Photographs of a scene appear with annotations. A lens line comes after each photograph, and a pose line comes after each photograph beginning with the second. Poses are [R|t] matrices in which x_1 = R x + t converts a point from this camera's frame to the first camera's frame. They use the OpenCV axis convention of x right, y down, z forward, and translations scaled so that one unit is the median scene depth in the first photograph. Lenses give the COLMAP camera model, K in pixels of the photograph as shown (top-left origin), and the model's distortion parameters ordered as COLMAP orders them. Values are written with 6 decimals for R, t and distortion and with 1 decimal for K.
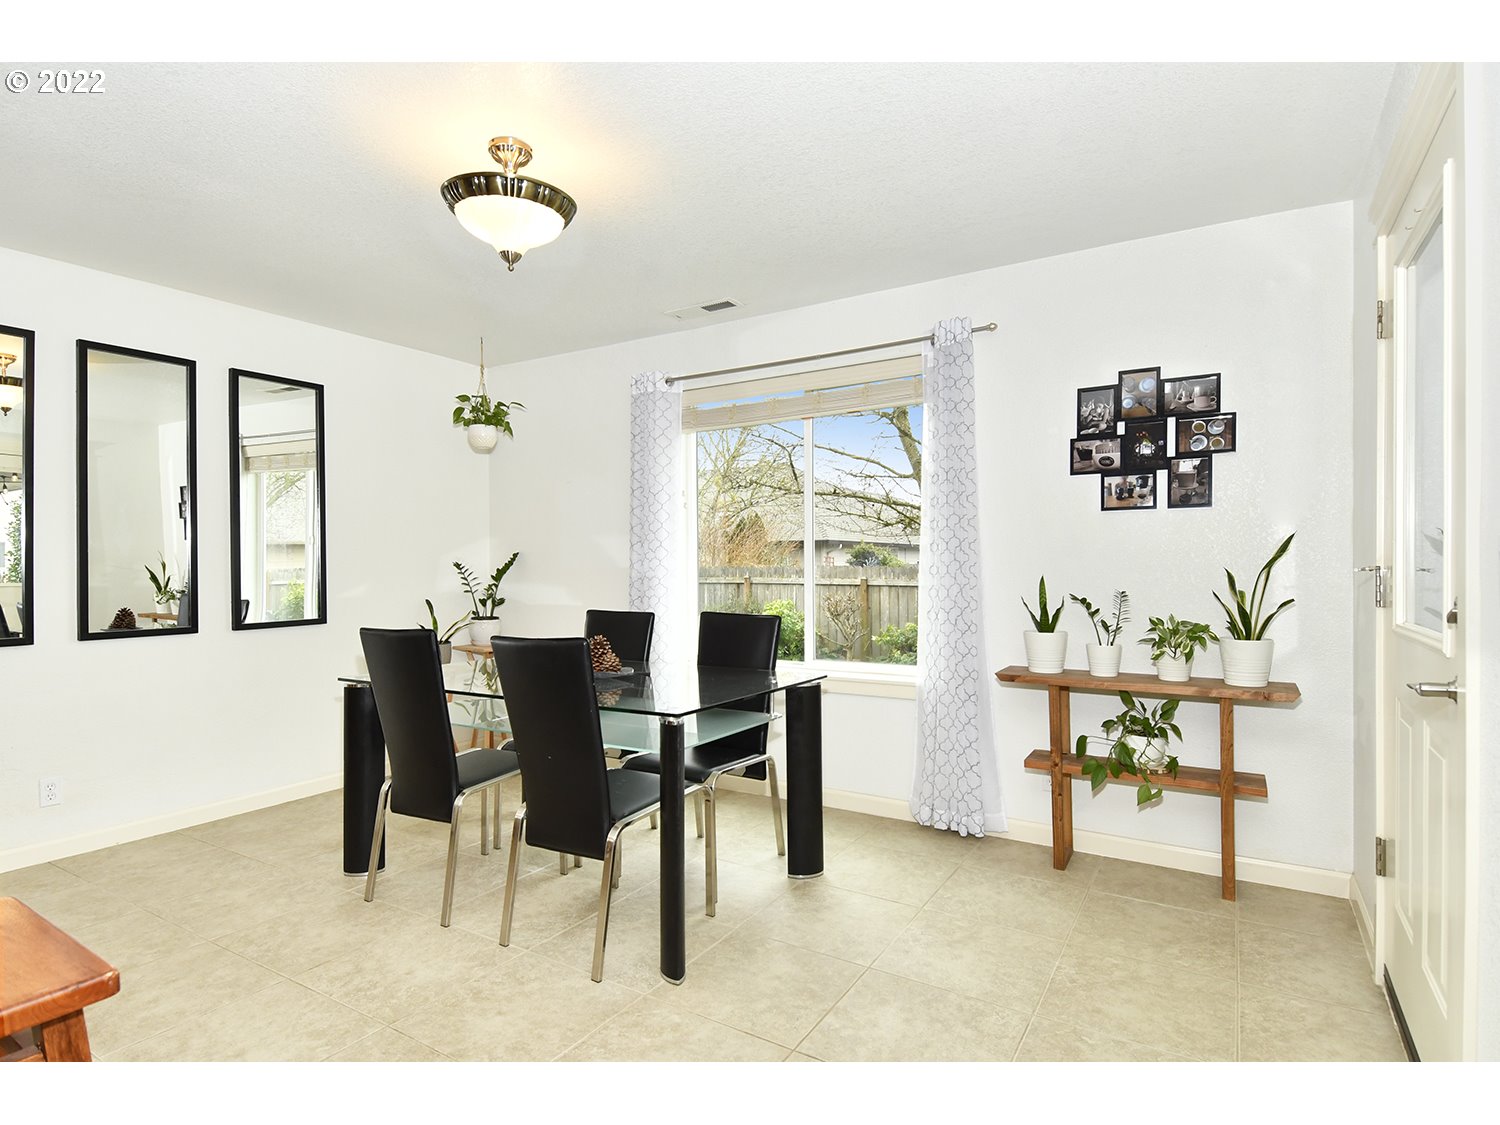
lens RADIAL K [[780.2, 0, 761.8], [0, 780.2, 568.0], [0, 0, 1]] dist [0.059195, -0.064568]
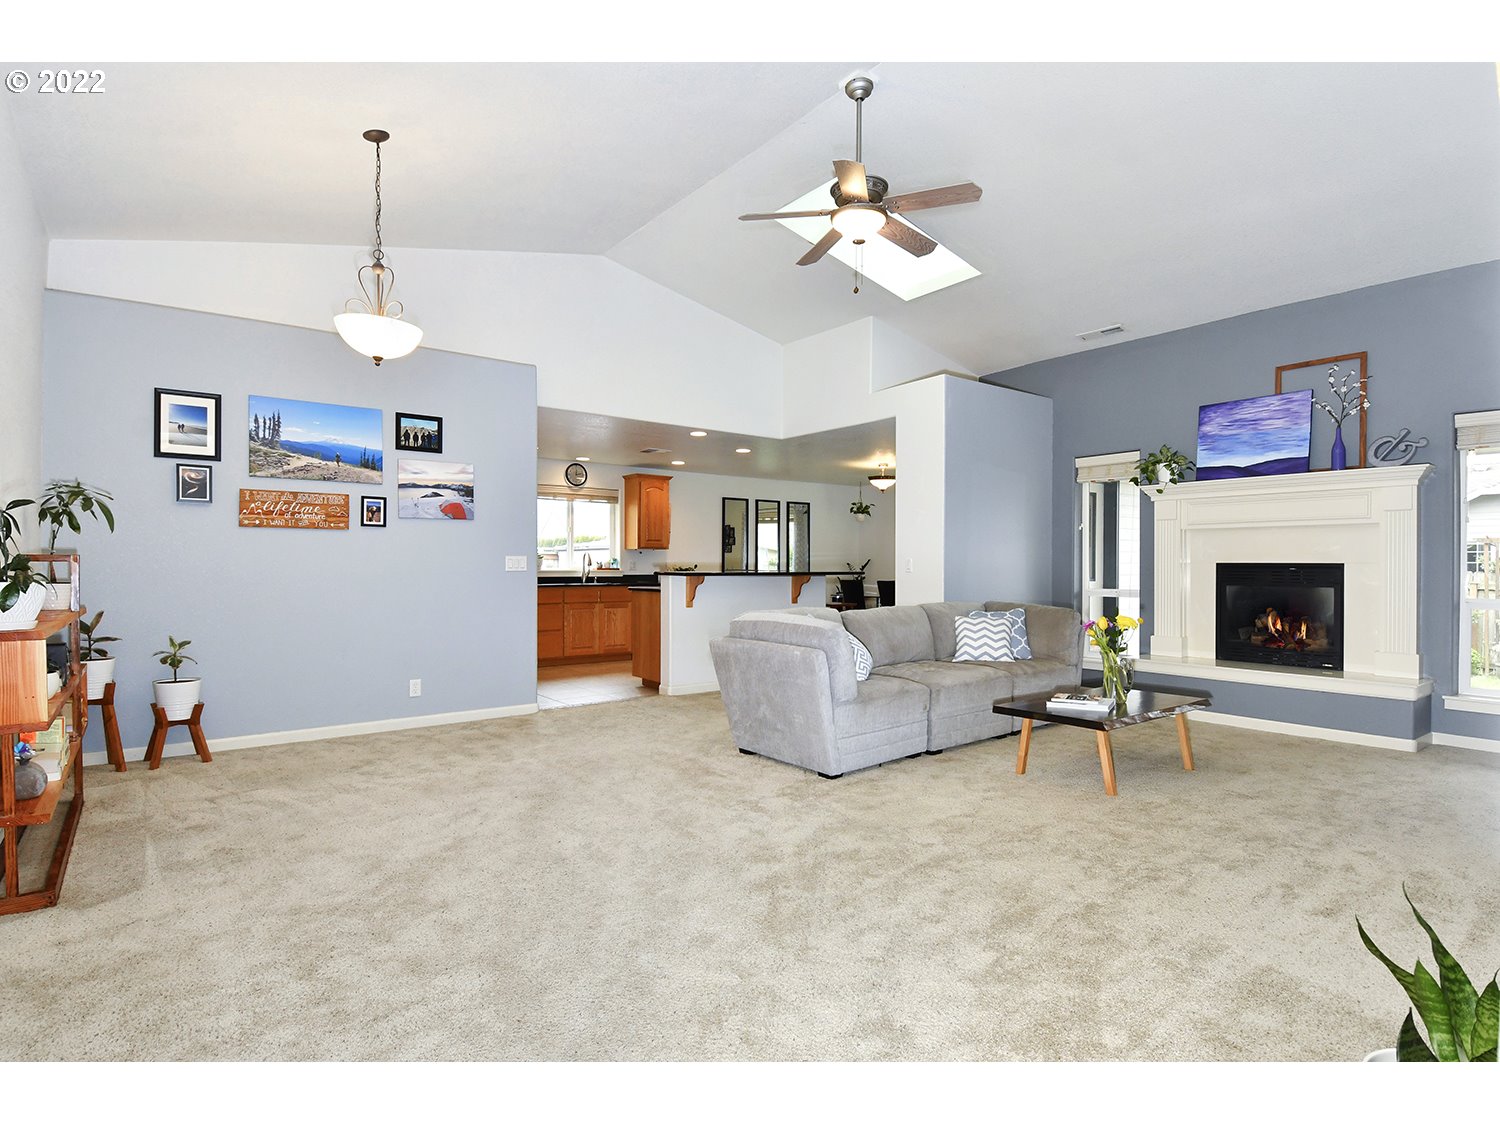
lens RADIAL K [[780.2, 0, 761.8], [0, 780.2, 568.0], [0, 0, 1]] dist [0.059195, -0.064568]
pose [[0.930635, 0.006711, -0.365888, 0.344915], [-0.006946, 0.999976, 0.000675, 0.012703], [0.365884, 0.001914, 0.930659, -1.764605]]
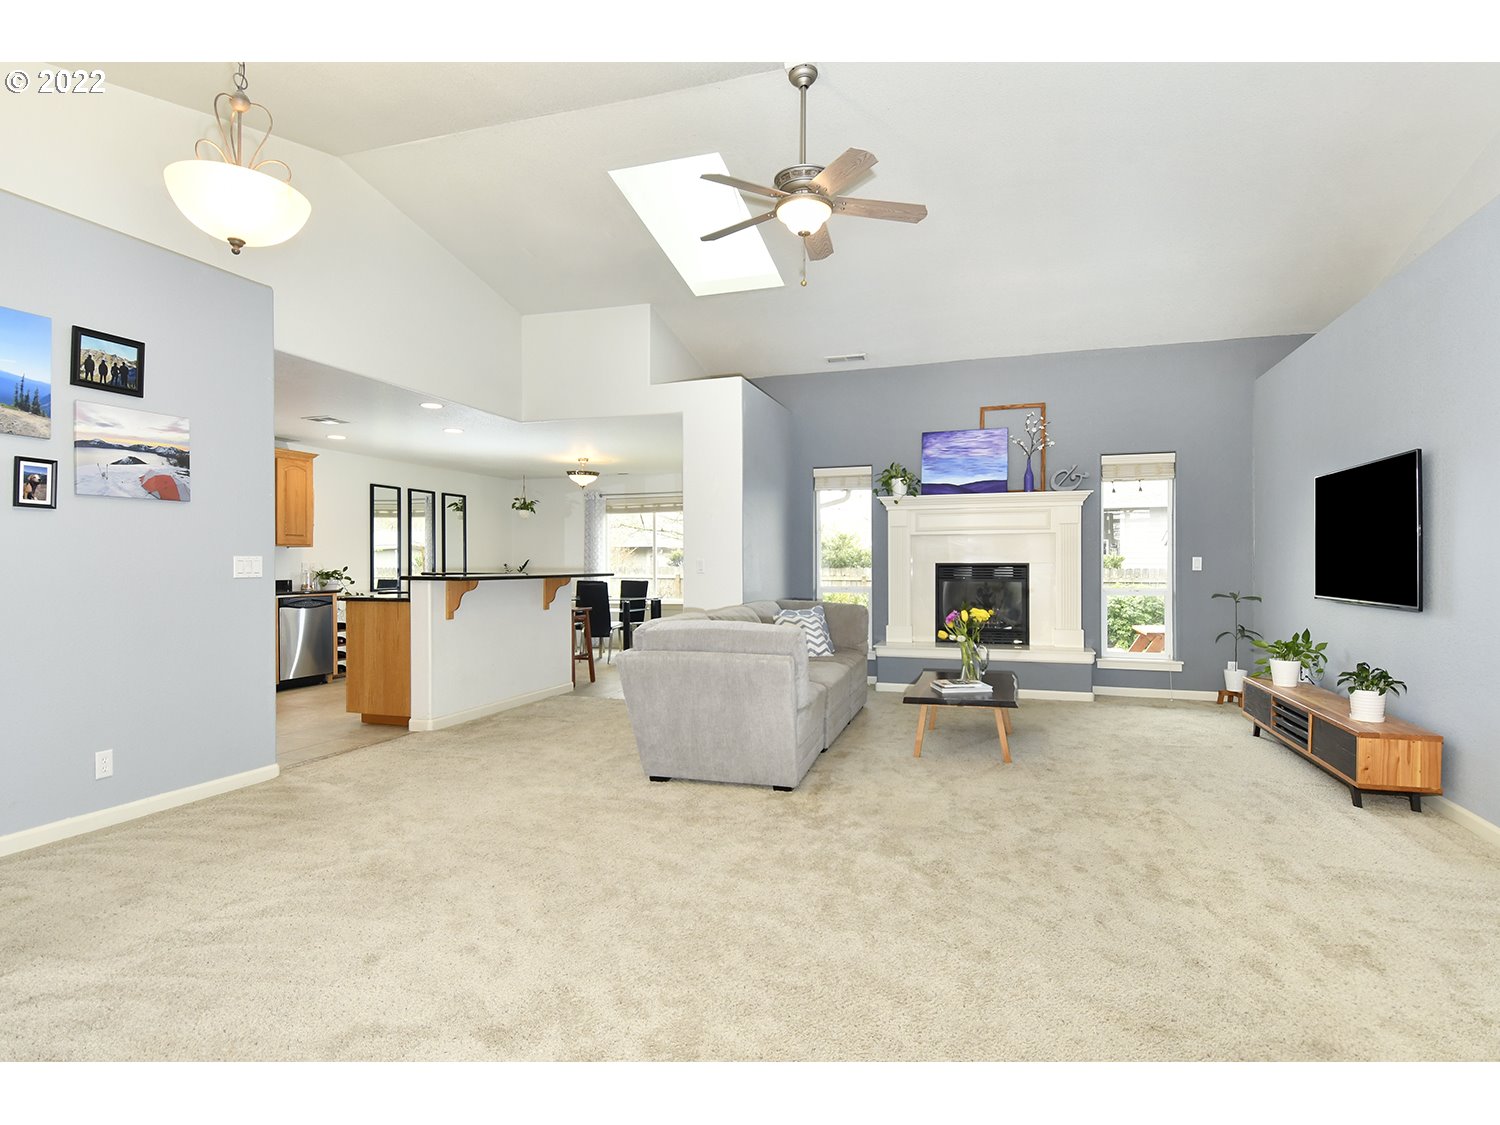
lens RADIAL K [[780.2, 0, 761.8], [0, 780.2, 568.0], [0, 0, 1]] dist [0.059195, -0.064568]
pose [[0.973326, -0.000571, 0.229426, -0.196200], [0.000909, 0.999999, -0.001369, 0.012131], [-0.229425, 0.001541, 0.973325, -1.720882]]
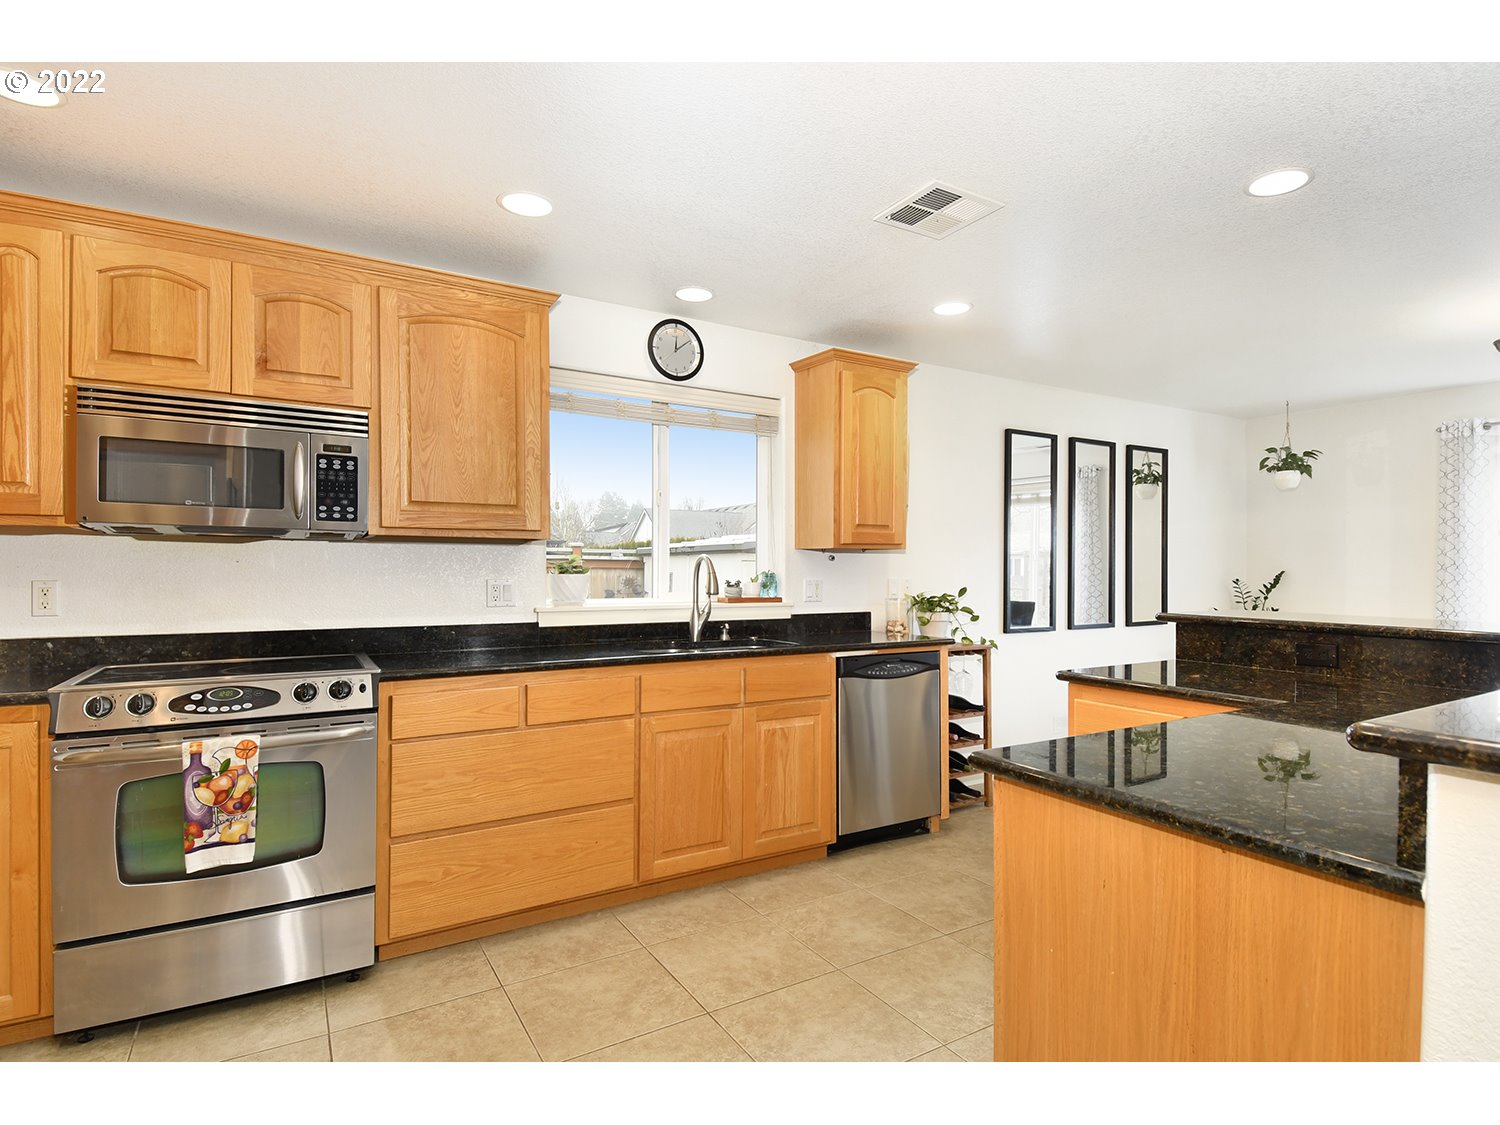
lens RADIAL K [[780.2, 0, 761.8], [0, 780.2, 568.0], [0, 0, 1]] dist [0.059195, -0.064568]
pose [[0.883113, 0.005813, -0.469124, -0.524511], [-0.008700, 0.999954, -0.003985, -0.014272], [0.469080, 0.007601, 0.883123, -0.527825]]
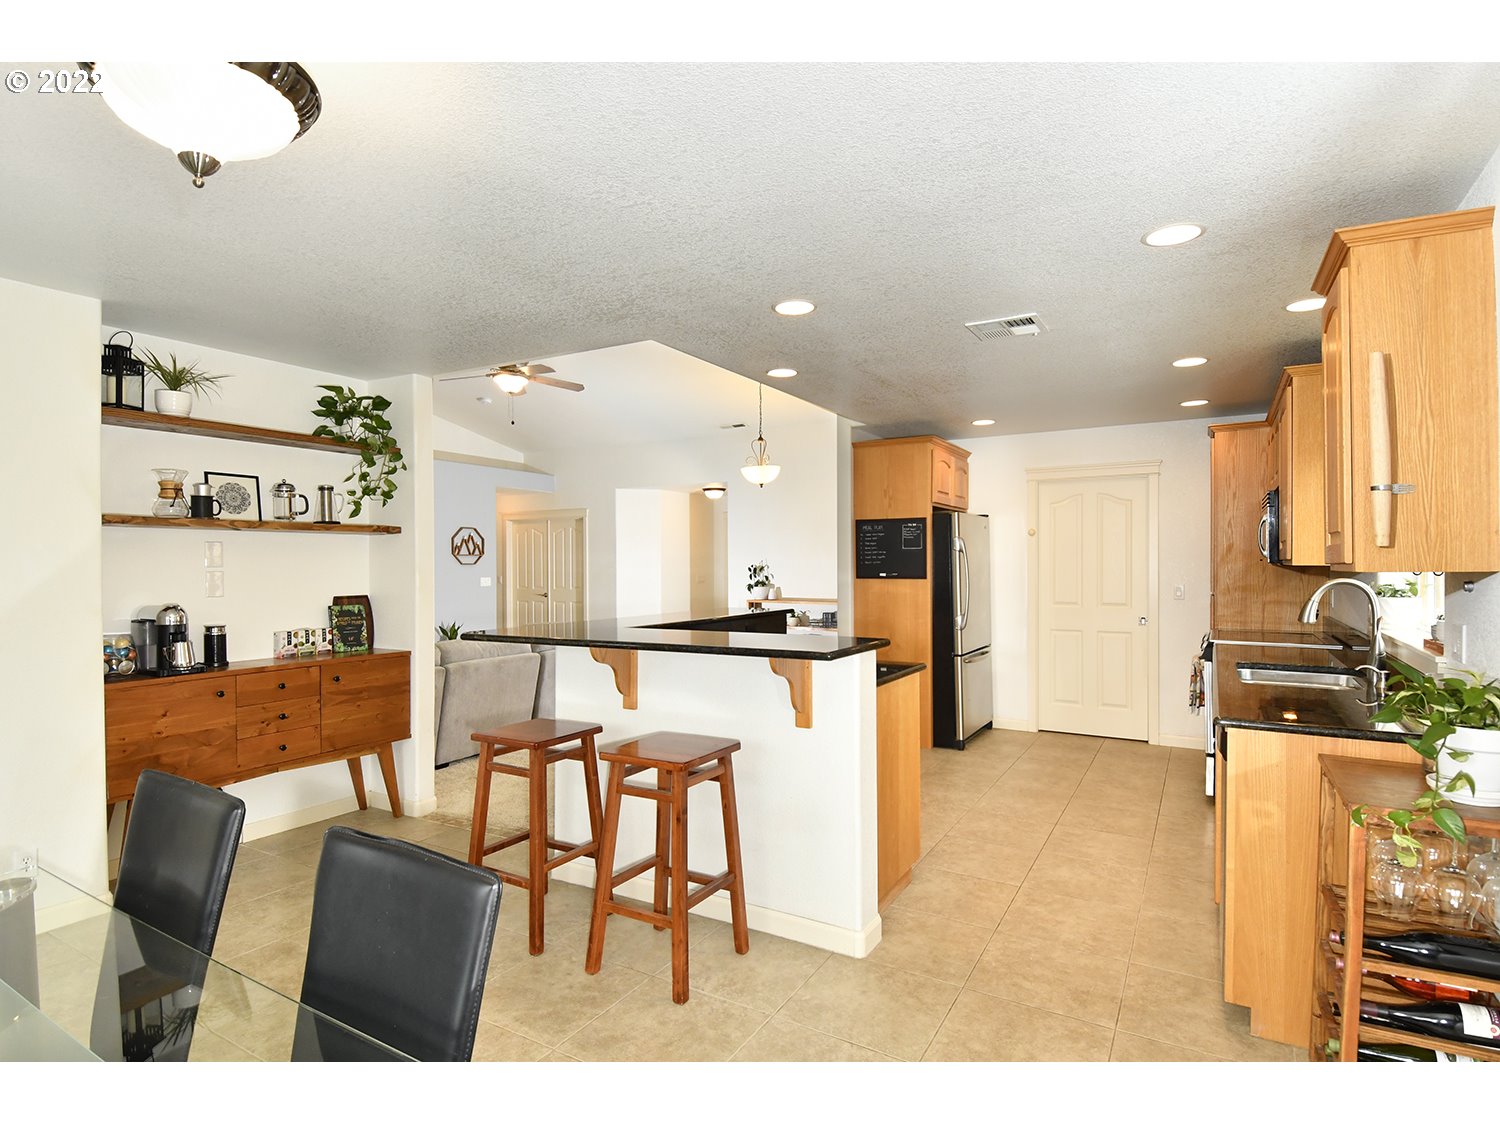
lens RADIAL K [[780.2, 0, 761.8], [0, 780.2, 568.0], [0, 0, 1]] dist [0.059195, -0.064568]
pose [[-0.999834, 0.003530, -0.017903, -0.416688], [0.003351, 0.999944, 0.010021, -0.049522], [0.017937, 0.009960, -0.999790, 0.916581]]
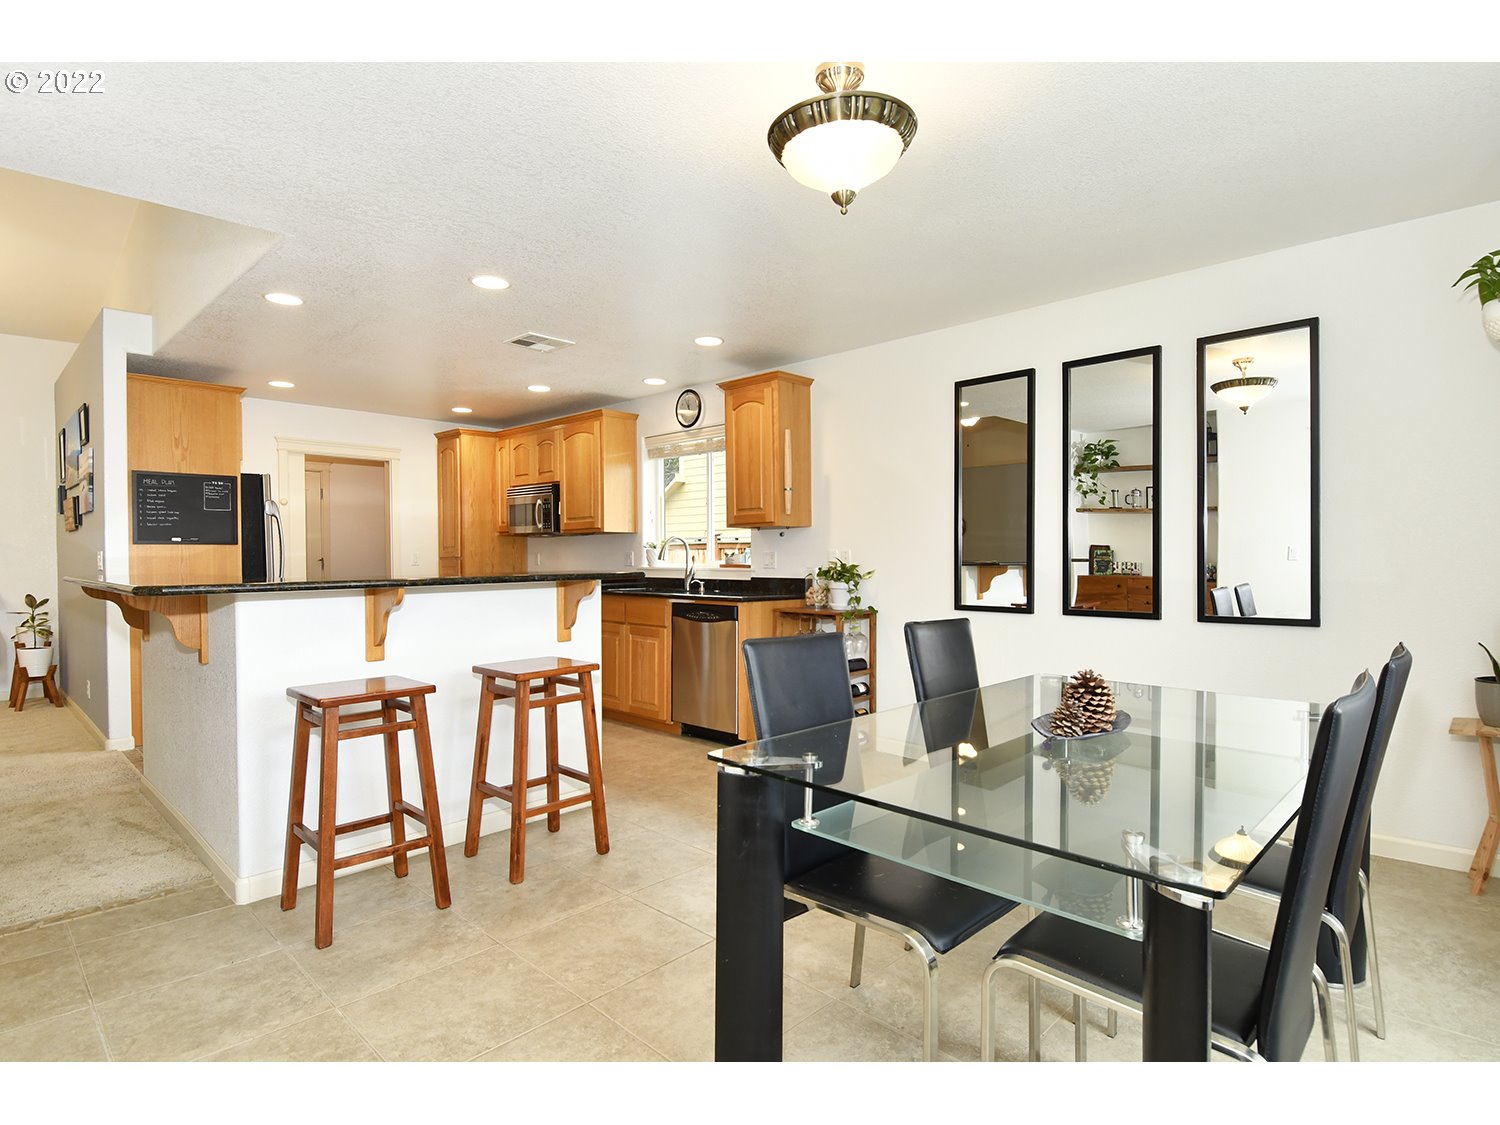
lens RADIAL K [[780.2, 0, 761.8], [0, 780.2, 568.0], [0, 0, 1]] dist [0.059195, -0.064568]
pose [[-0.226016, 0.017155, -0.973973, 0.315670], [-0.000579, 0.999842, 0.017745, -0.000549], [0.974123, 0.004575, -0.225970, 0.639921]]
